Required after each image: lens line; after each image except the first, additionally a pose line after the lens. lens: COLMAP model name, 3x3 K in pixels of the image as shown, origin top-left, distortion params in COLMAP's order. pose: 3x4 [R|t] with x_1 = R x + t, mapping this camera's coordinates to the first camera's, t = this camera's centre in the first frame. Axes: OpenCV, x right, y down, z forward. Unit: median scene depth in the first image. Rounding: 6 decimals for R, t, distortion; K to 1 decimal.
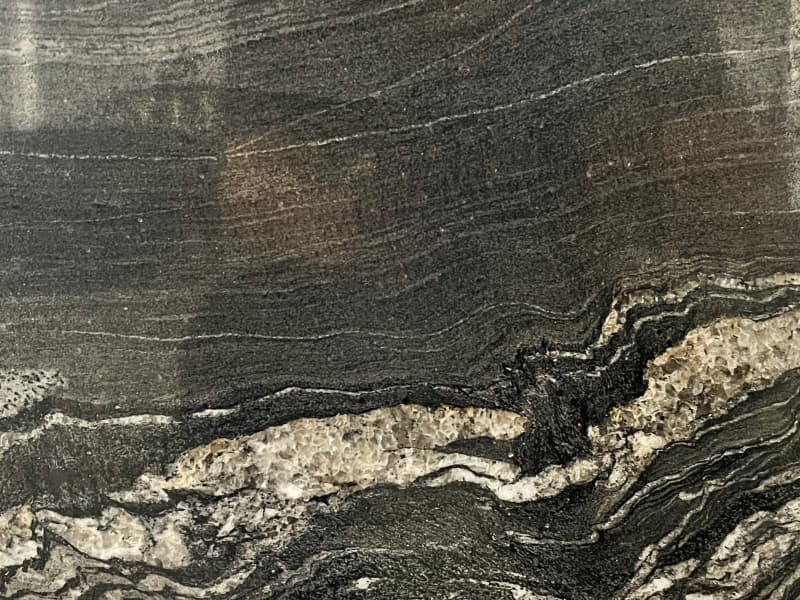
lens RADIAL K [[1093.3, 0, 399.7], [0, 1093.3, 302.7], [0, 0, 1]] dist [0.062087, 0.000000]
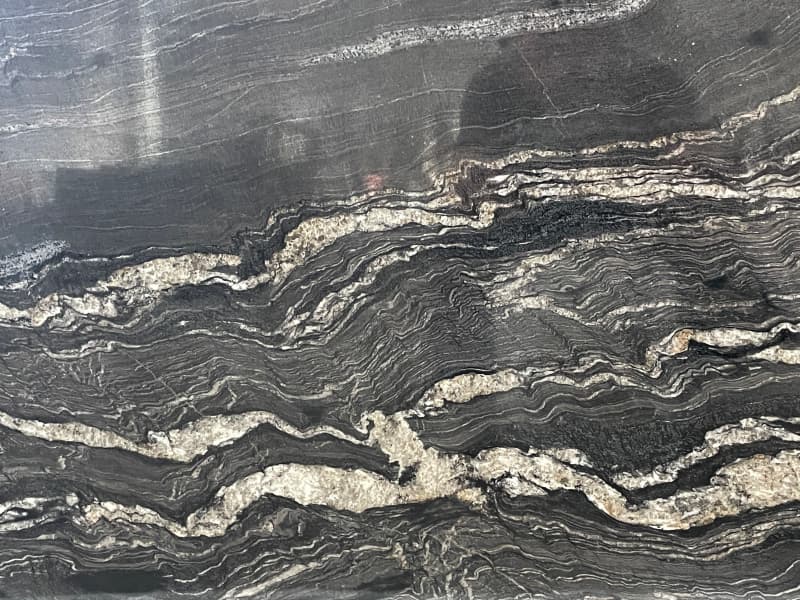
lens RADIAL K [[1093.3, 0, 396.9], [0, 1093.3, 299.2], [0, 0, 1]] dist [0.062087, 0.000000]
pose [[0.996725, -0.010639, -0.080160, 0.692841], [0.009575, 0.999861, -0.013642, 0.243251], [0.080294, 0.012830, 0.996689, -1.575433]]
